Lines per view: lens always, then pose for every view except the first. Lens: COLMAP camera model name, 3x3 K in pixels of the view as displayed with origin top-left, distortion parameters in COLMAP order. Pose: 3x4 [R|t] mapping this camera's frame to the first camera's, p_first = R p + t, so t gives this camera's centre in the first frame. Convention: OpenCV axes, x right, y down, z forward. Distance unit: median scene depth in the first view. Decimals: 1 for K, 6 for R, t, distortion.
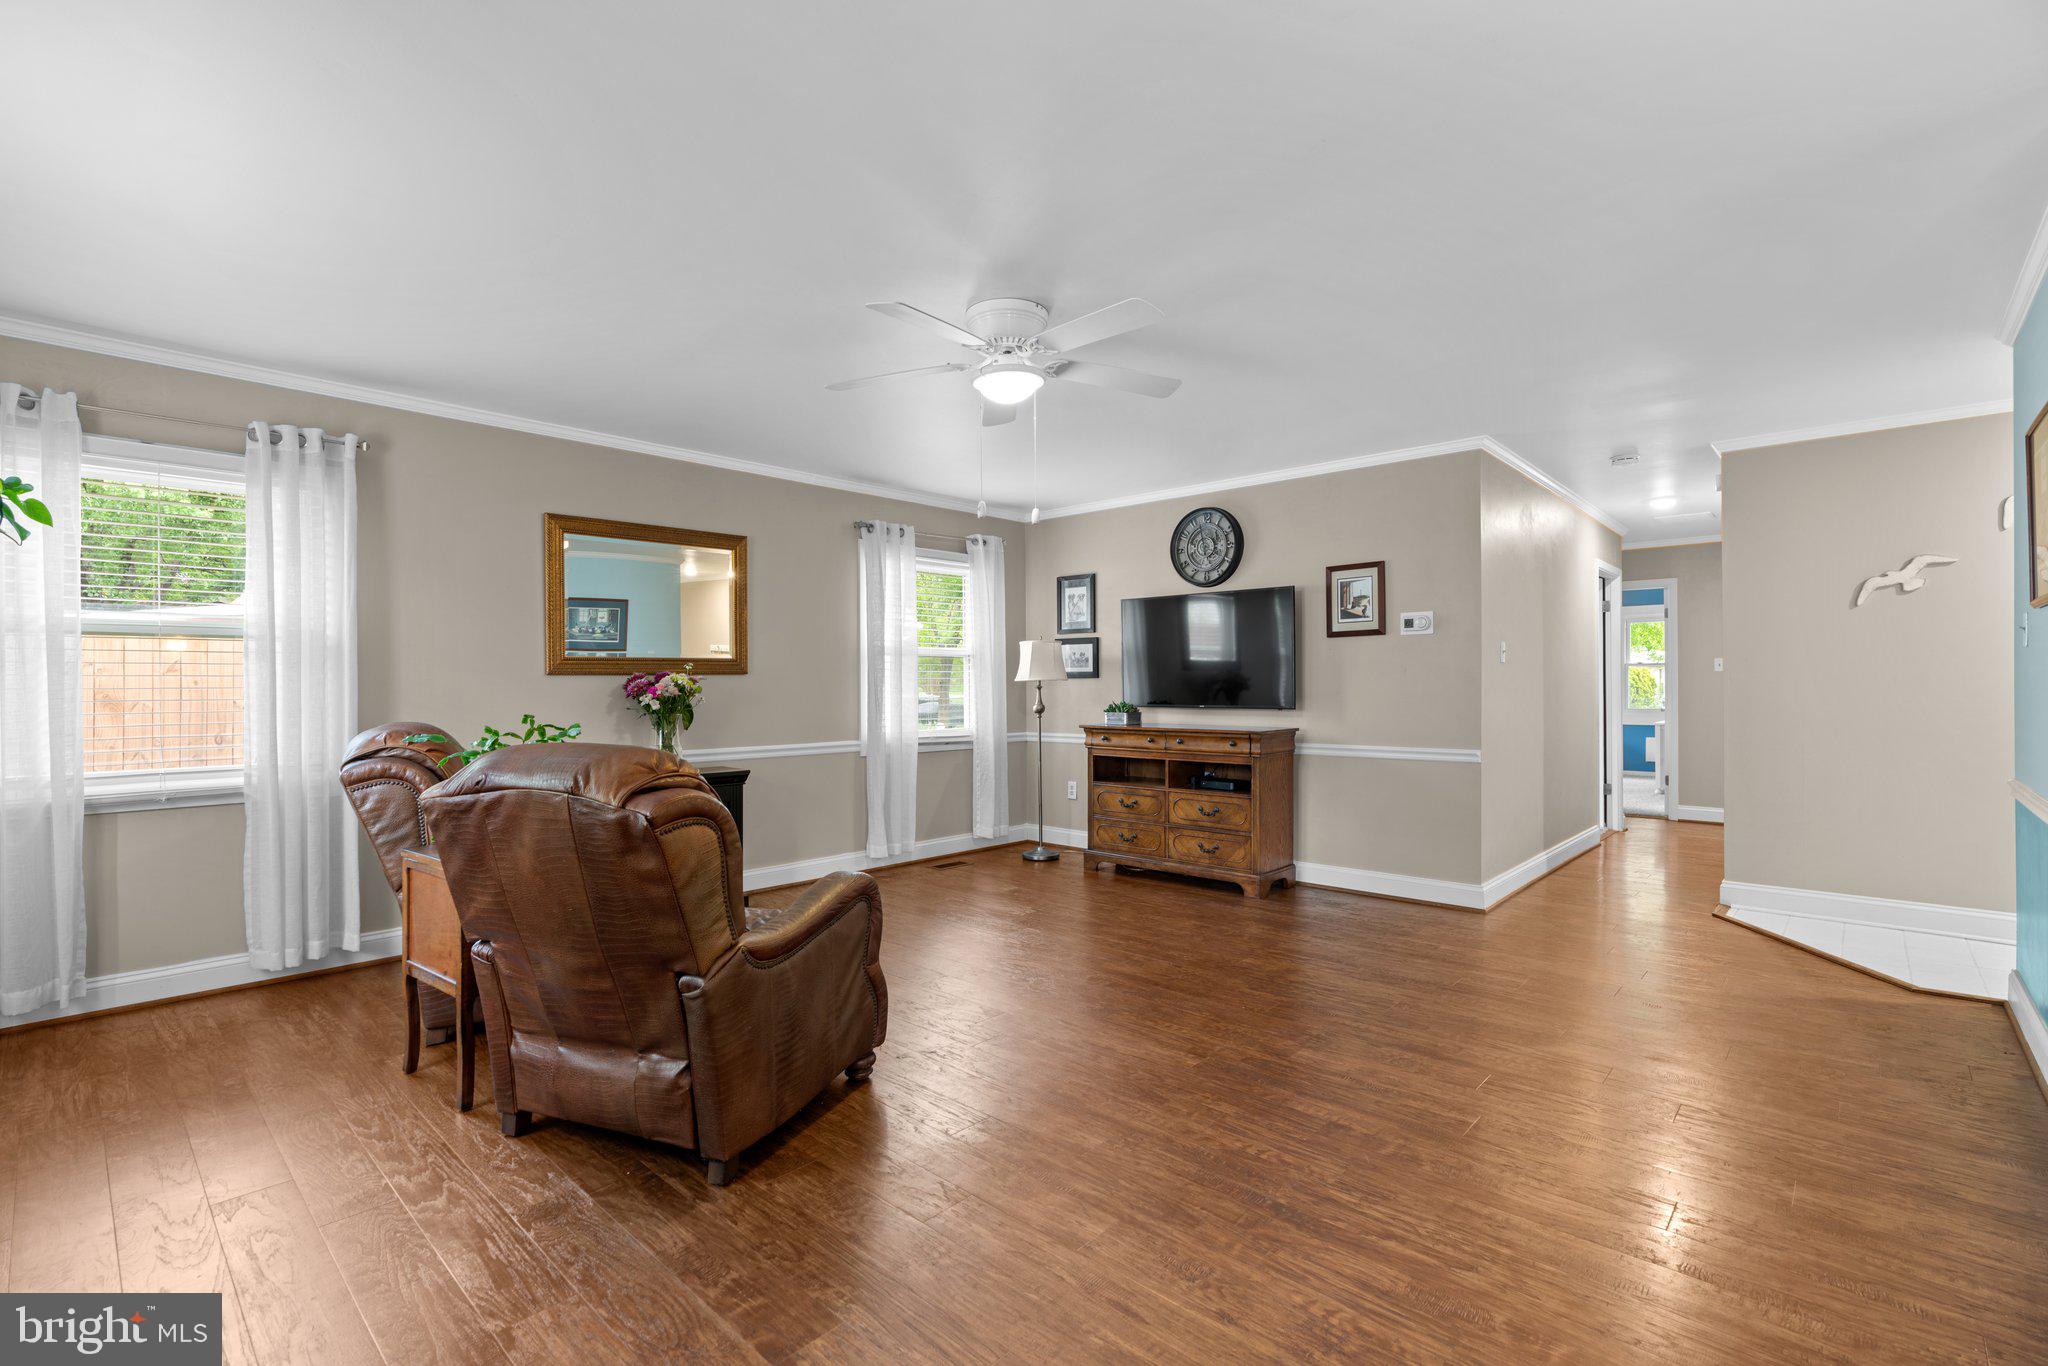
lens RADIAL K [[919.4, 0, 1016.2], [0, 919.4, 685.3], [0, 0, 1]] dist [-0.014395, 0.005429]
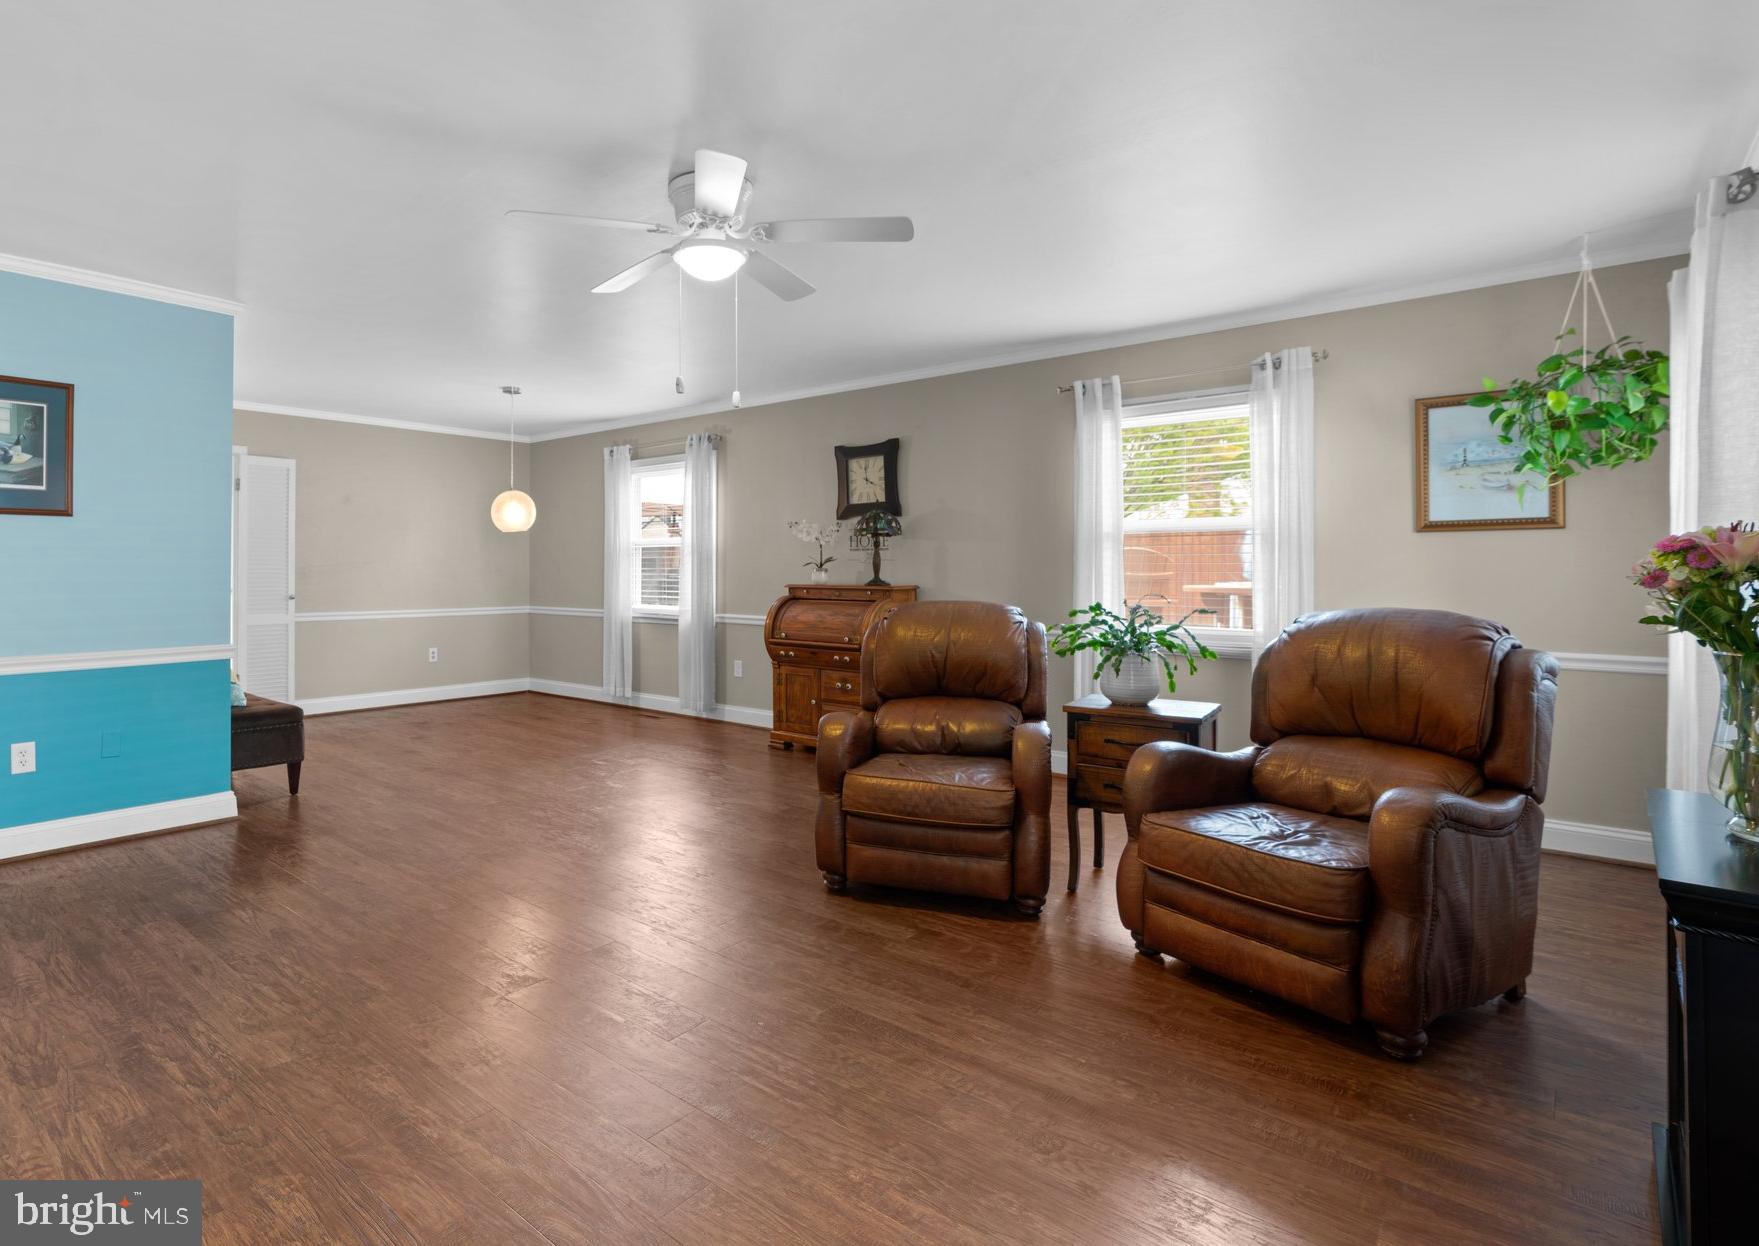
lens RADIAL K [[913.7, 0, 730.1], [0, 913.7, 565.0], [0, 0, 1]] dist [-0.017947, 0.001842]
pose [[-0.999978, 0.004895, -0.004520, -0.018731], [0.004925, 0.999965, -0.006801, 0.001506], [0.004487, -0.006823, -0.999967, 1.491830]]
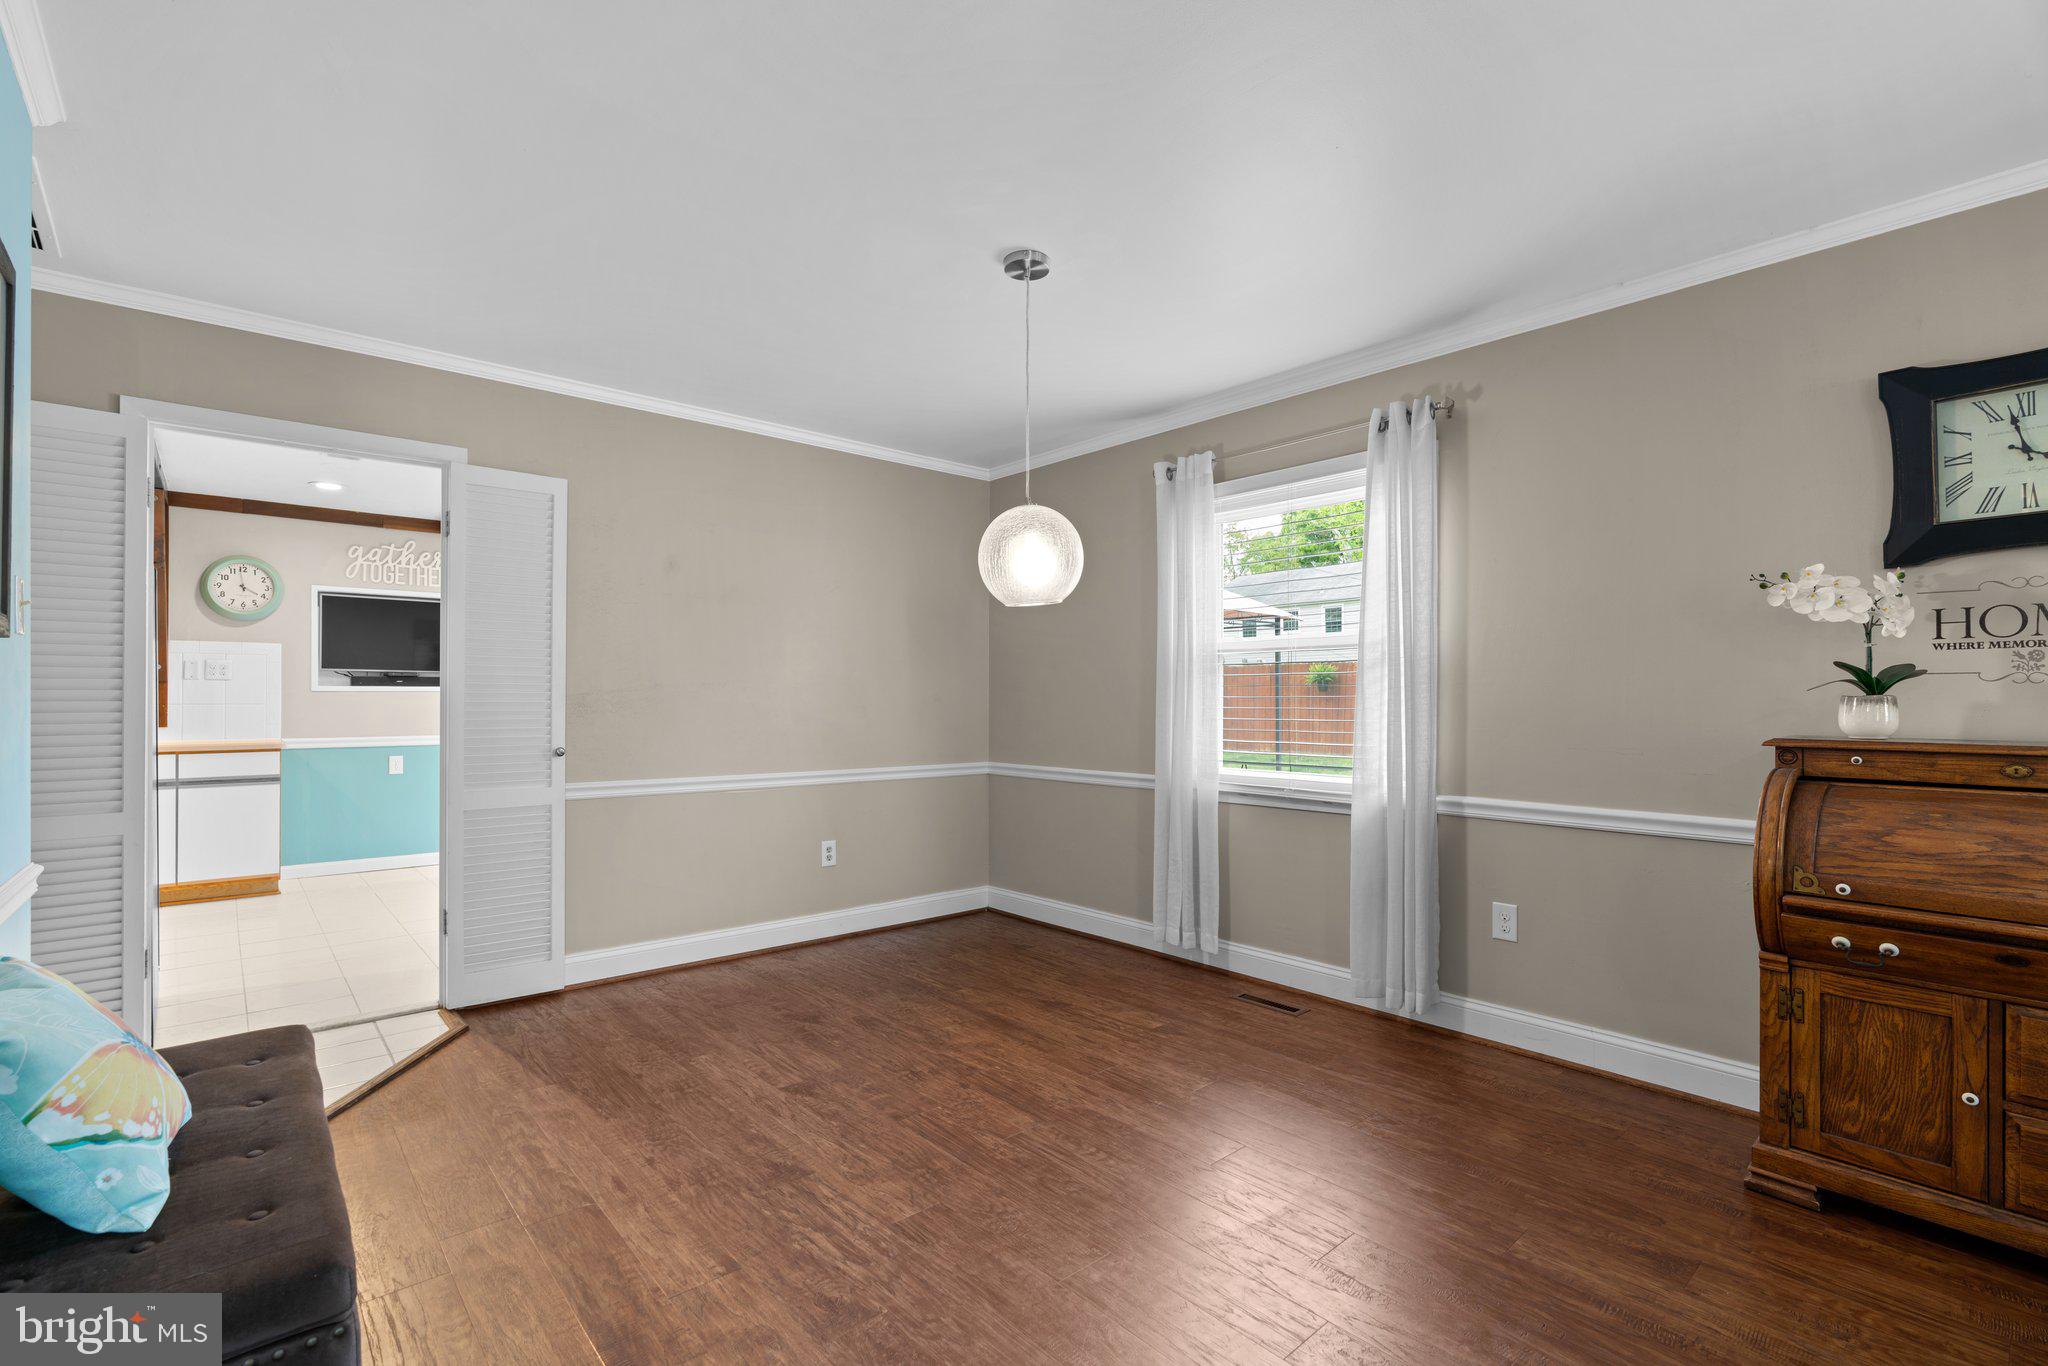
lens RADIAL K [[919.4, 0, 1009.1], [0, 919.4, 695.2], [0, 0, 1]] dist [-0.014395, 0.005429]
pose [[-0.995102, 0.002630, 0.098821, 0.289826], [0.001893, 0.999970, -0.007551, 0.000333], [-0.098838, -0.007327, -0.995077, 0.594420]]
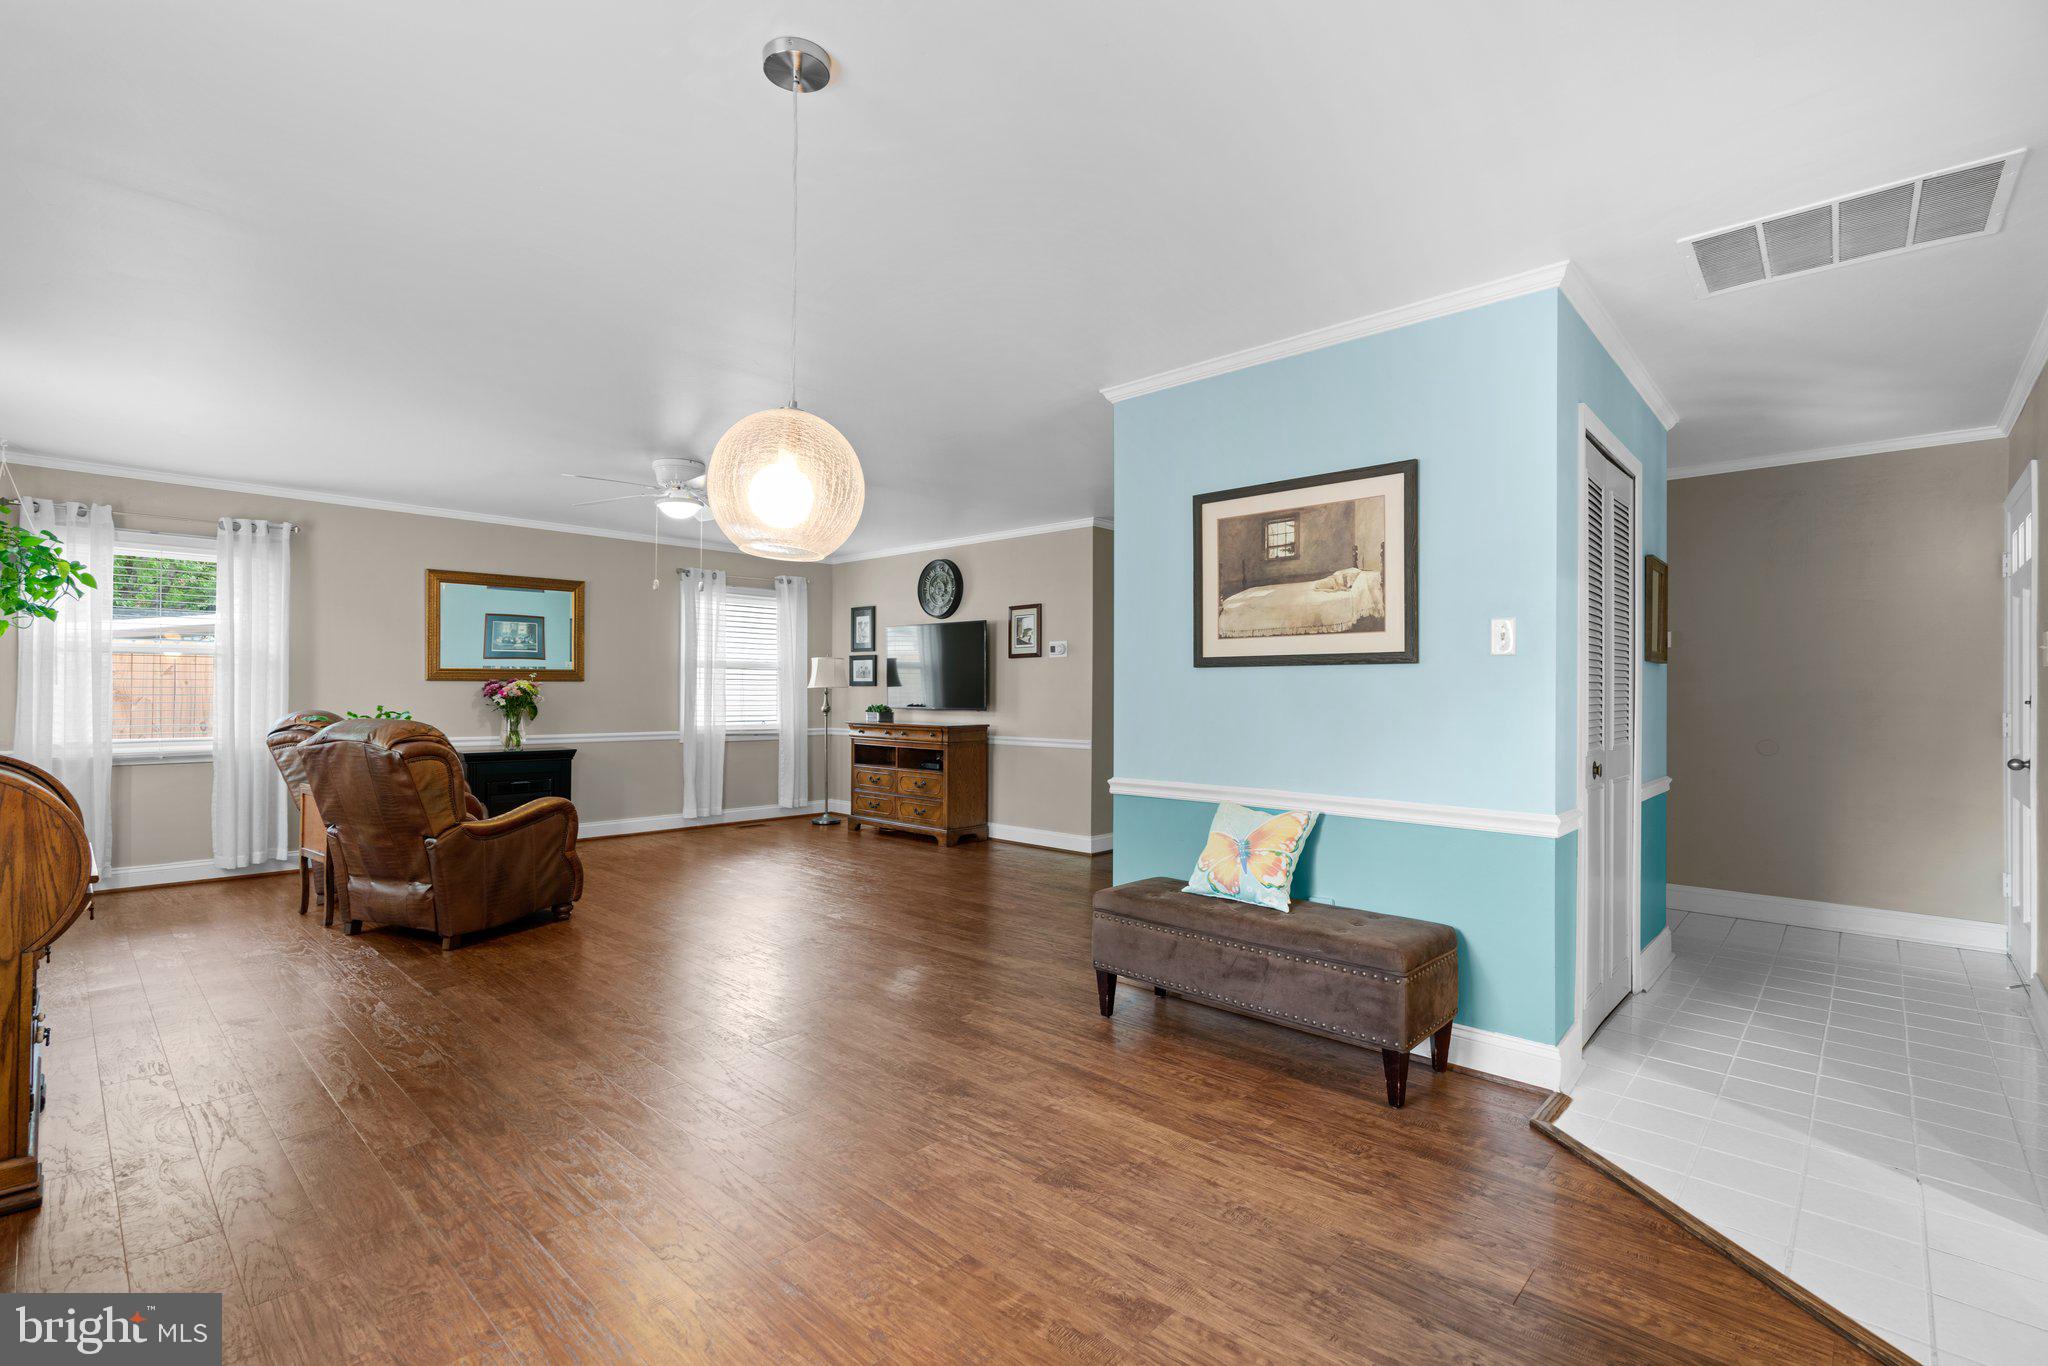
lens RADIAL K [[919.4, 0, 1009.9], [0, 919.4, 686.1], [0, 0, 1]] dist [-0.014395, 0.005429]
pose [[0.999948, 0.009960, -0.002070, 0.445740], [-0.009972, 0.999932, -0.006036, -0.003261], [0.002010, 0.006056, 0.999980, -0.479016]]
